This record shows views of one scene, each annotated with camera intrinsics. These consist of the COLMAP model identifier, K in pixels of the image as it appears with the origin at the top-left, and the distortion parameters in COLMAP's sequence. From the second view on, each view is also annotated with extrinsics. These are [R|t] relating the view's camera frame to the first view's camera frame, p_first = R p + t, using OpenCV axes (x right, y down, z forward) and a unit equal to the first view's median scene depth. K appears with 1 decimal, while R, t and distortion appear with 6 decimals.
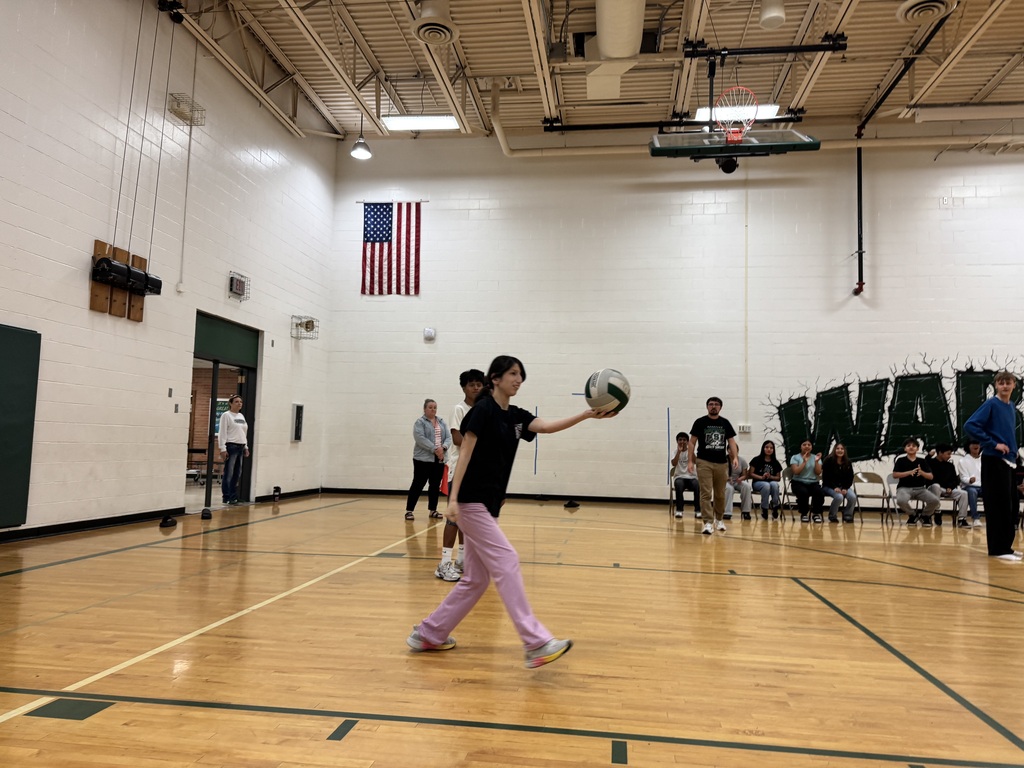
lens RADIAL K [[758.3, 0, 520.9], [0, 758.3, 387.4], [0, 0, 1]] dist [0.030006, -0.038812]
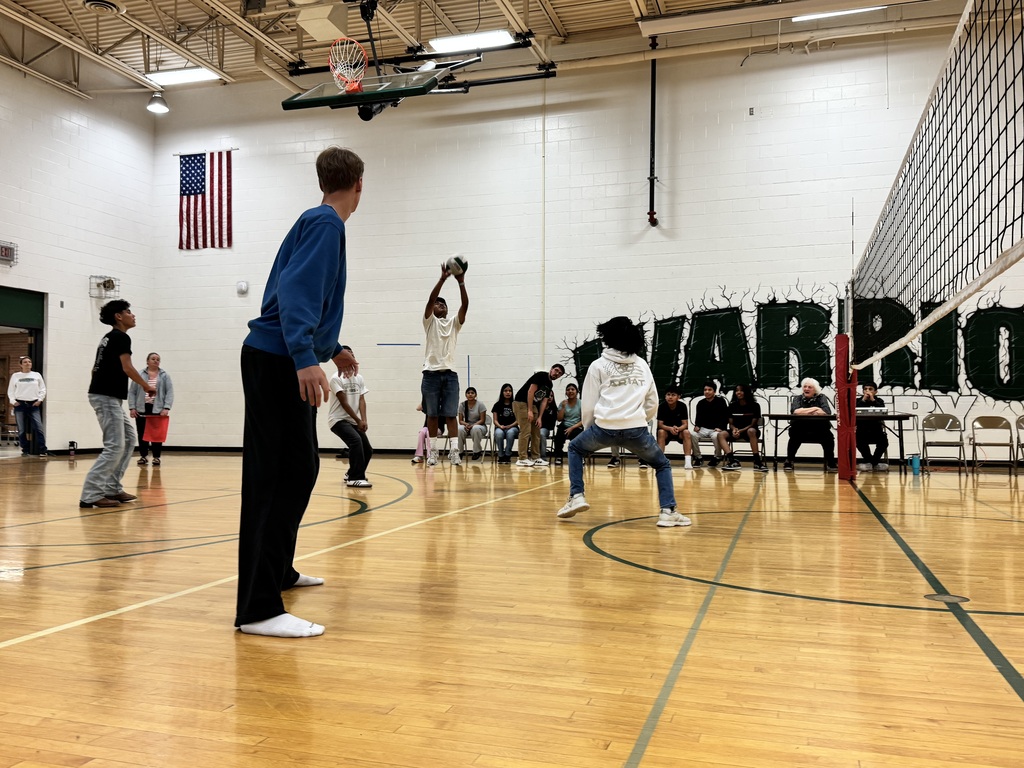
lens RADIAL K [[889.3, 0, 516.1], [0, 889.3, 386.4], [0, 0, 1]] dist [0.064577, -0.062598]
pose [[0.984640, -0.025635, -0.172703, 0.457843], [0.037134, 0.997279, 0.063681, -0.002017], [0.170600, -0.069116, 0.982913, -0.099626]]
